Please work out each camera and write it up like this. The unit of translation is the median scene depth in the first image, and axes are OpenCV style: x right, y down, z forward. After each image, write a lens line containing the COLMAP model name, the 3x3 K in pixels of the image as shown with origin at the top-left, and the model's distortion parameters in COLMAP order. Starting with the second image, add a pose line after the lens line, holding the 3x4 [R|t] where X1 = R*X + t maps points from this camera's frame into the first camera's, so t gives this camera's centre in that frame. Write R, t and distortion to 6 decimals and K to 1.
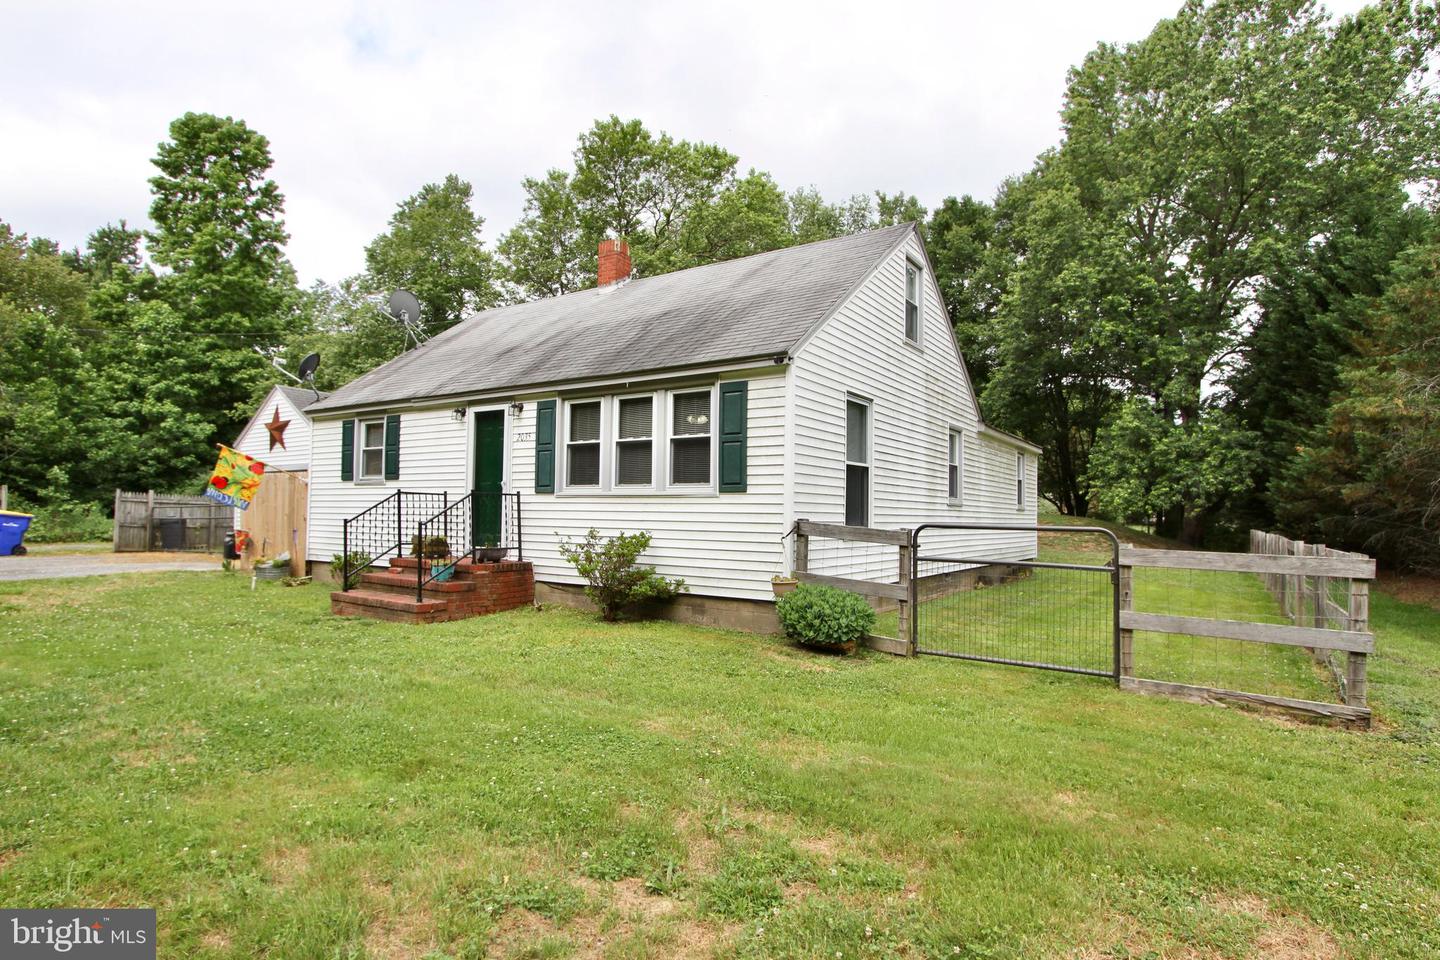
lens RADIAL K [[758.4, 0, 709.5], [0, 758.4, 504.0], [0, 0, 1]] dist [0.015736, 0.001063]
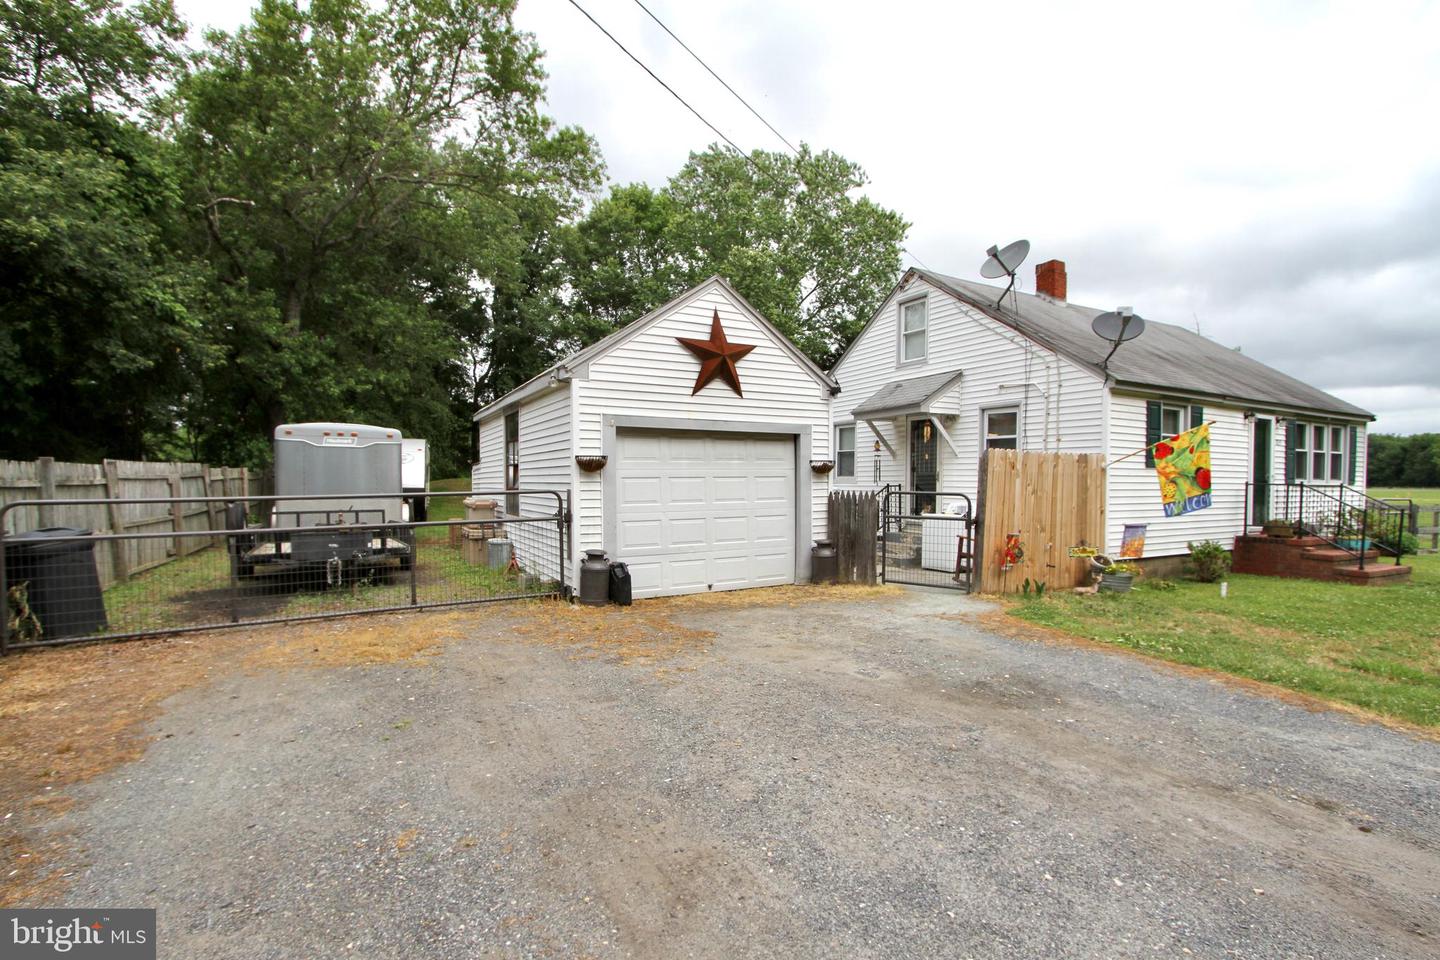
lens RADIAL K [[667.8, 0, 720.0], [0, 667.8, 480.0], [0, 0, 1]] dist [-0.014948, 0.000216]
pose [[0.453886, -0.006995, 0.891033, -1.434797], [-0.013784, 0.999794, 0.014870, -0.020448], [-0.890953, -0.019031, 0.453696, 1.109196]]
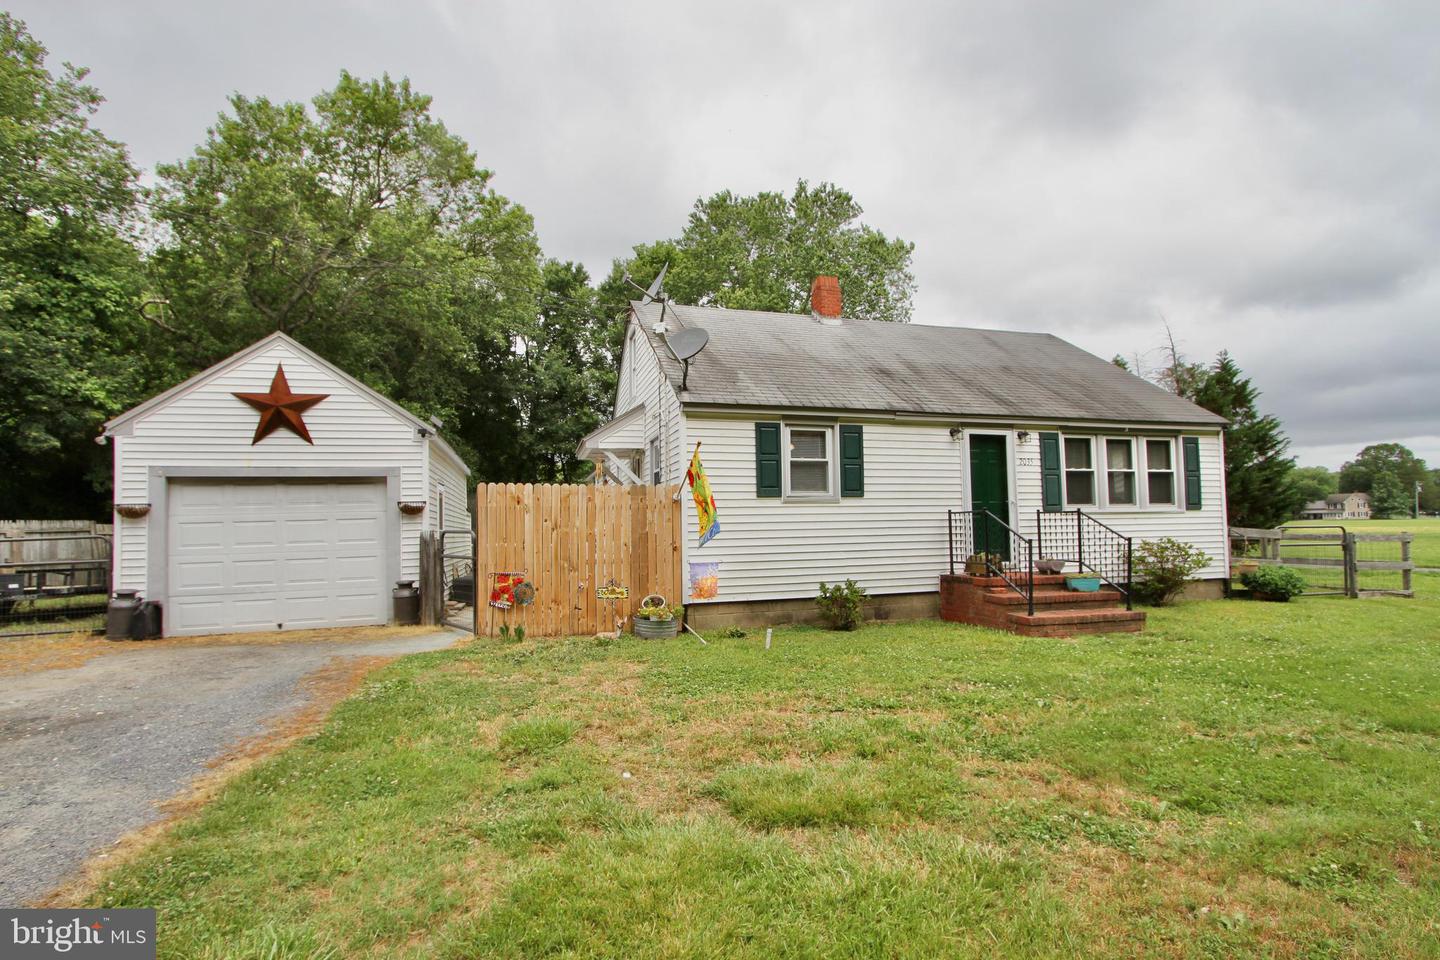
lens RADIAL K [[663.0, 0, 709.0], [0, 663.0, 495.0], [0, 0, 1]] dist [-0.015957, 0.001037]
pose [[0.646690, 0.015458, 0.762596, -1.062013], [0.014043, 0.999384, -0.032166, -0.011366], [-0.762623, 0.031510, 0.646075, 0.596027]]
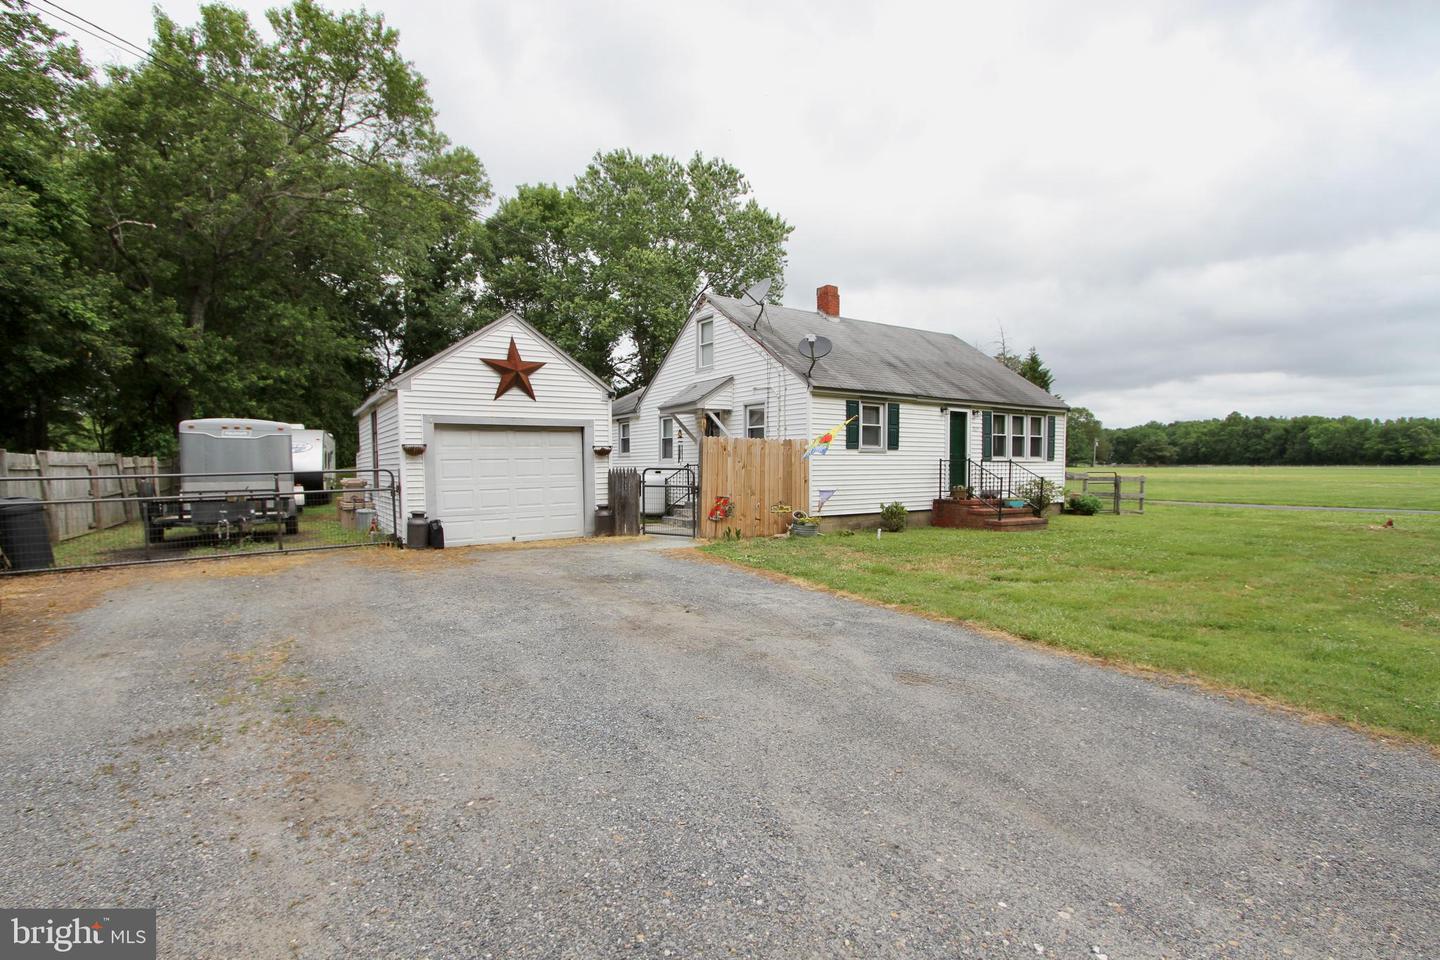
lens RADIAL K [[667.8, 0, 720.0], [0, 667.8, 480.0], [0, 0, 1]] dist [-0.014948, 0.000216]
pose [[0.377464, -0.032044, 0.925470, -1.596268], [-0.004142, 0.999333, 0.036291, -0.018458], [-0.926015, -0.017532, 0.377080, 0.789842]]
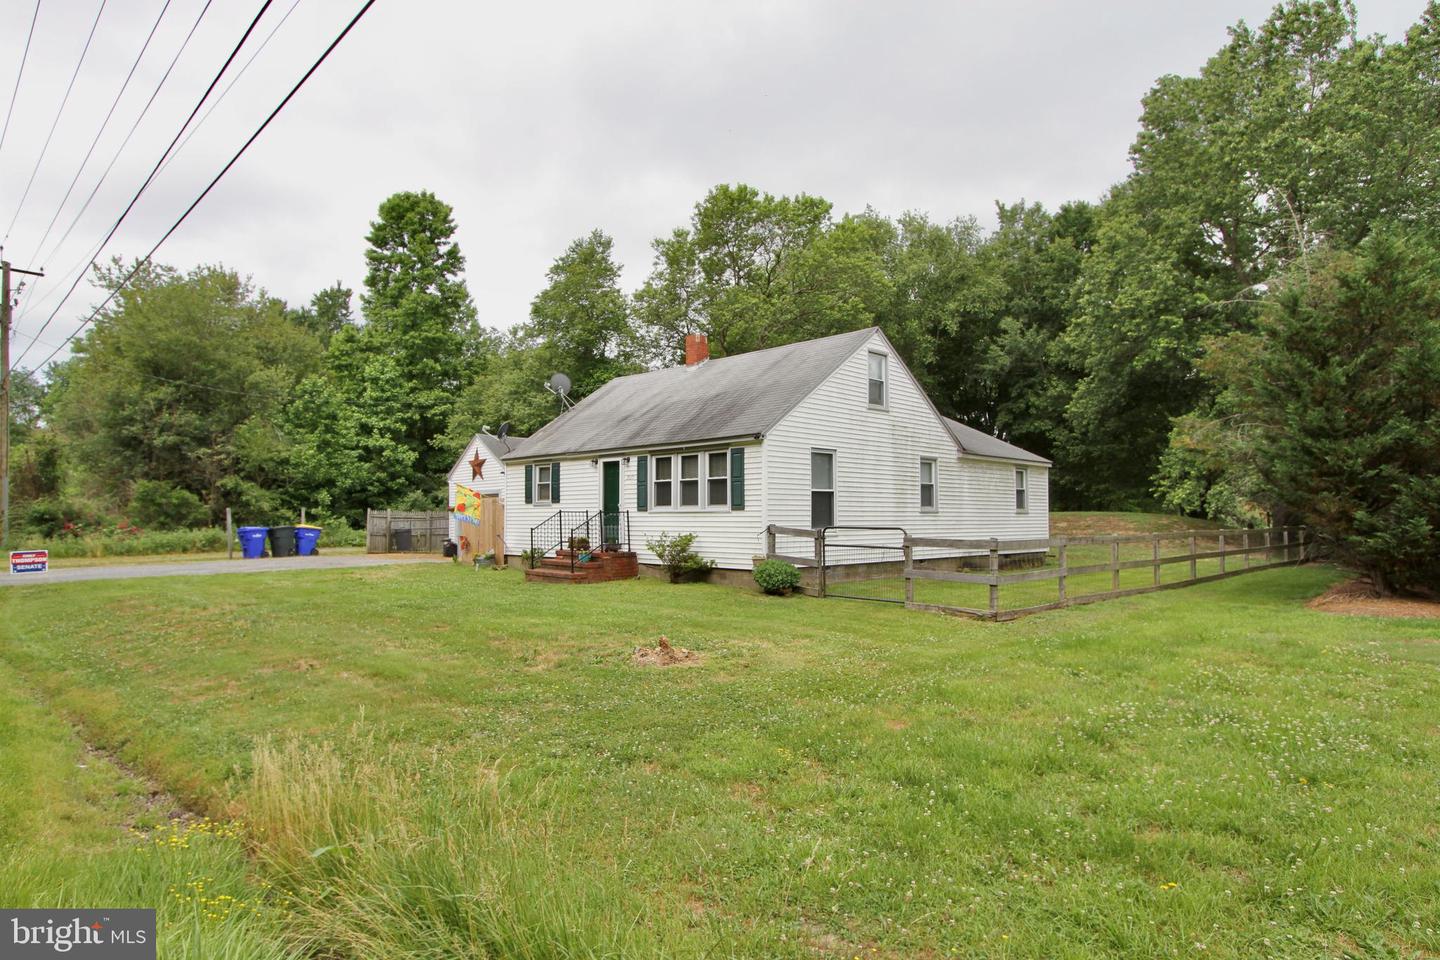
lens RADIAL K [[829.7, 0, 720.0], [0, 829.7, 480.0], [0, 0, 1]] dist [0.000841, -0.000064]
pose [[0.981651, -0.025009, -0.189039, 0.240241], [0.019144, 0.999279, -0.032790, -0.015377], [0.189723, 0.028569, 0.981422, -0.616014]]
